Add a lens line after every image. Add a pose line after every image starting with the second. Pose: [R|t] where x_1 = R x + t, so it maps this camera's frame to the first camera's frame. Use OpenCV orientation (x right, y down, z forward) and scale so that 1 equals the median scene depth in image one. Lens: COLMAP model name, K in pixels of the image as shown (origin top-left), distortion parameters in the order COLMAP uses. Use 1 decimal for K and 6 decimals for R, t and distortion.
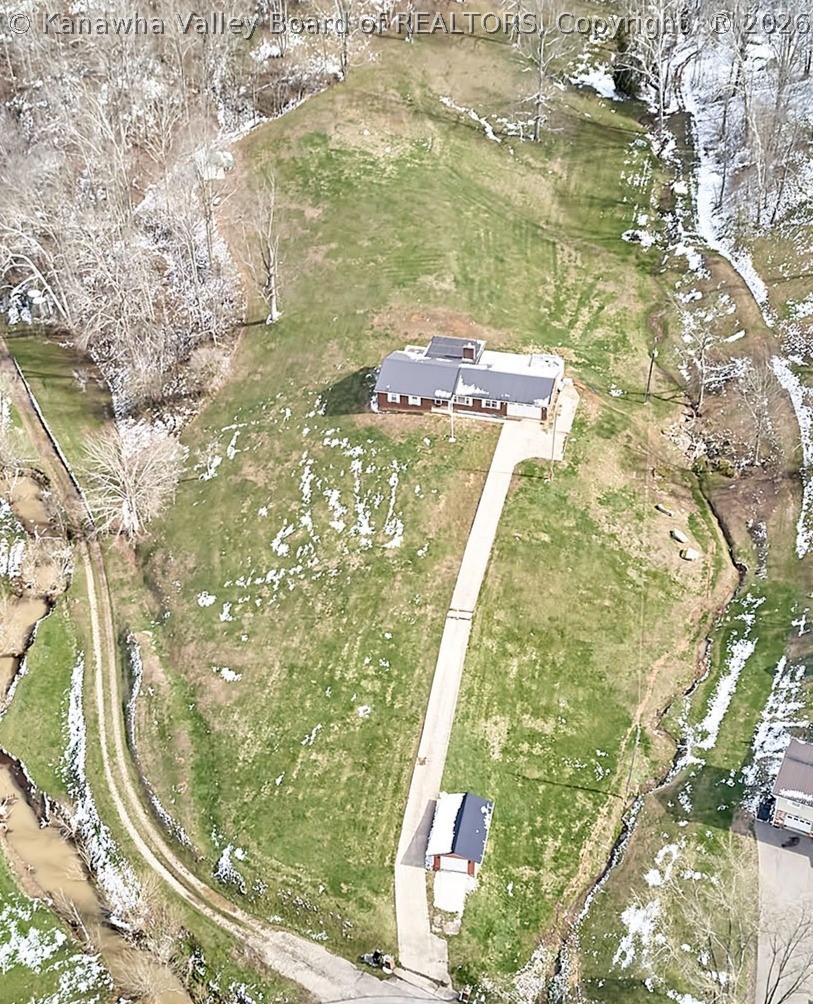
lens RADIAL K [[1442.3, 0, 406.5], [0, 1442.3, 502.0], [0, 0, 1]] dist [0.109140, 0.018555]
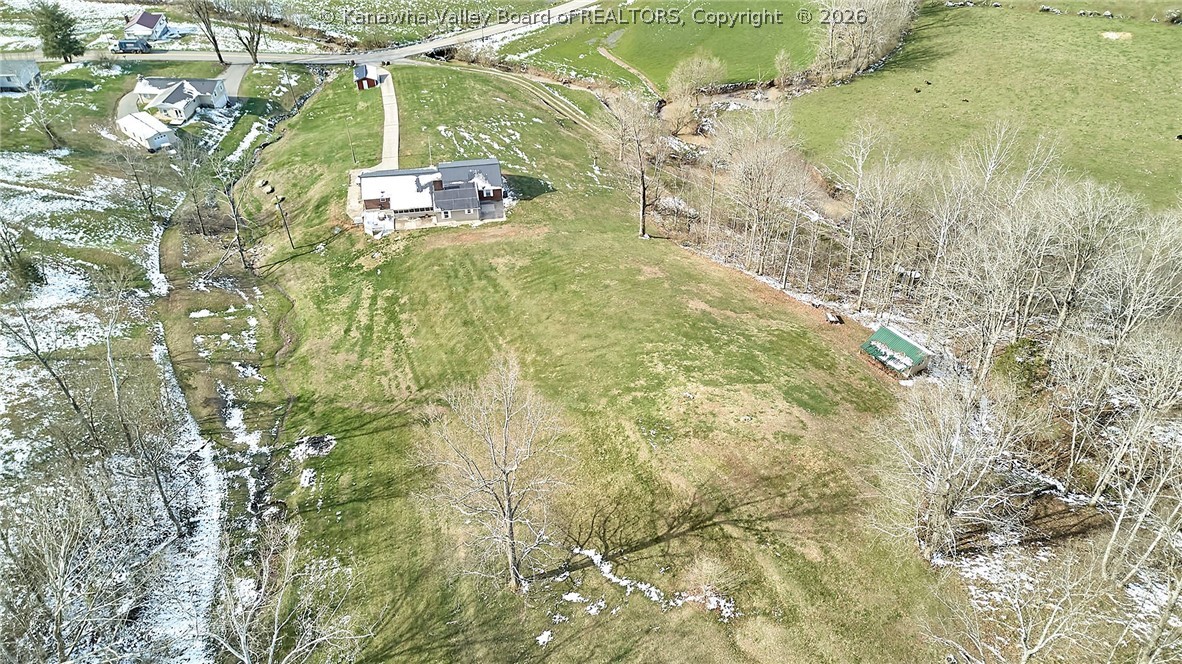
lens RADIAL K [[825.4, 0, 605.6], [0, 825.4, 333.3], [0, 0, 1]] dist [0.082268, -0.087013]
pose [[-0.905617, 0.265997, -0.330309, 0.193295], [-0.254439, 0.282329, 0.924960, -0.806972], [0.339292, 0.921703, -0.188002, 1.389081]]
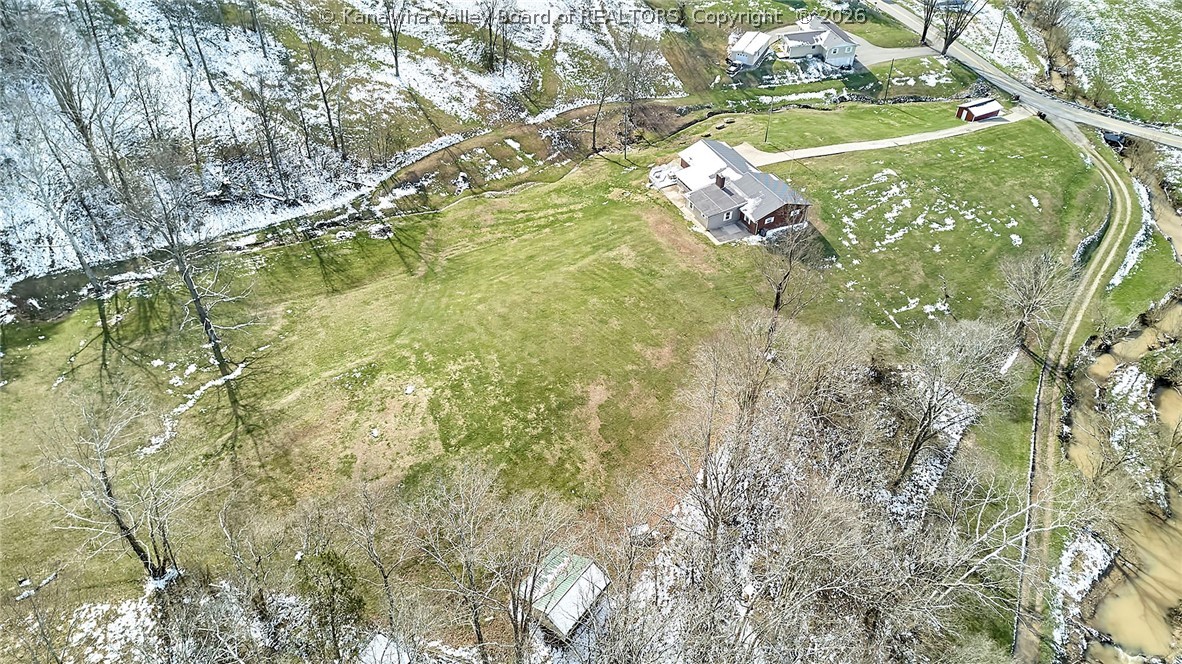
lens RADIAL K [[828.4, 0, 591.0], [0, 828.4, 332.0], [0, 0, 1]] dist [0.090125, -0.066797]
pose [[-0.640530, -0.506134, 0.577538, -0.368756], [0.449680, 0.362434, 0.816351, -0.708441], [-0.622502, 0.782605, -0.004551, 1.249290]]
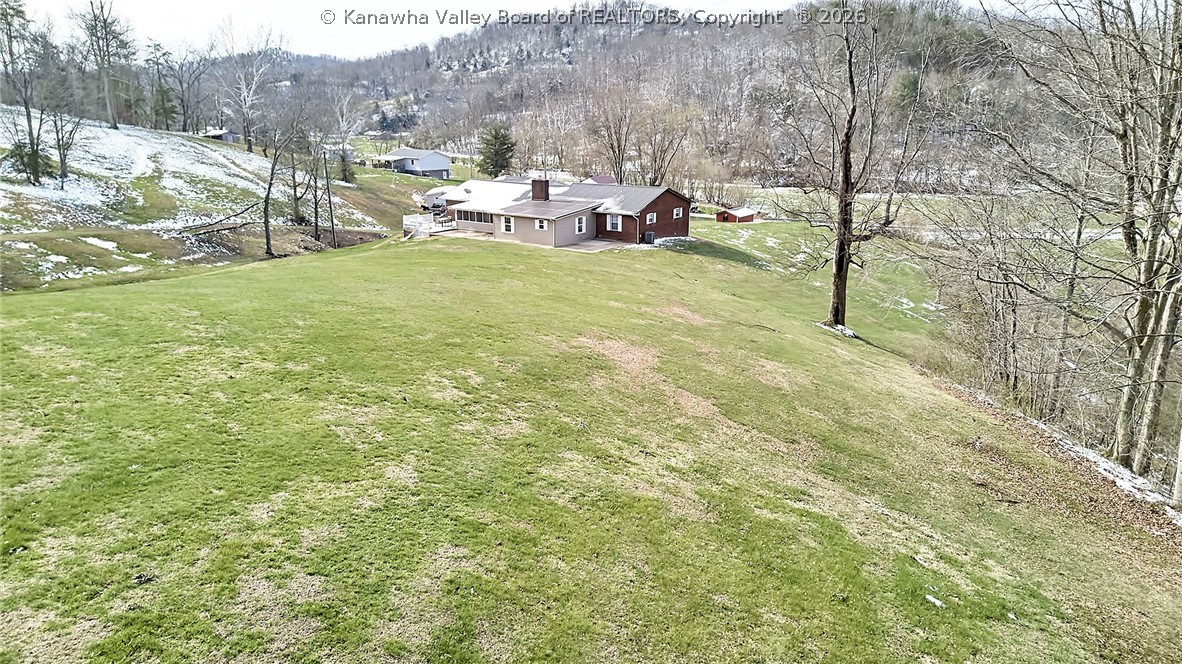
lens RADIAL K [[828.4, 0, 591.0], [0, 828.4, 332.0], [0, 0, 1]] dist [0.090125, -0.066797]
pose [[-0.932343, -0.090885, 0.349965, -0.128765], [0.214315, 0.640638, 0.737328, -0.365776], [-0.291213, 0.762446, -0.577816, 1.357826]]
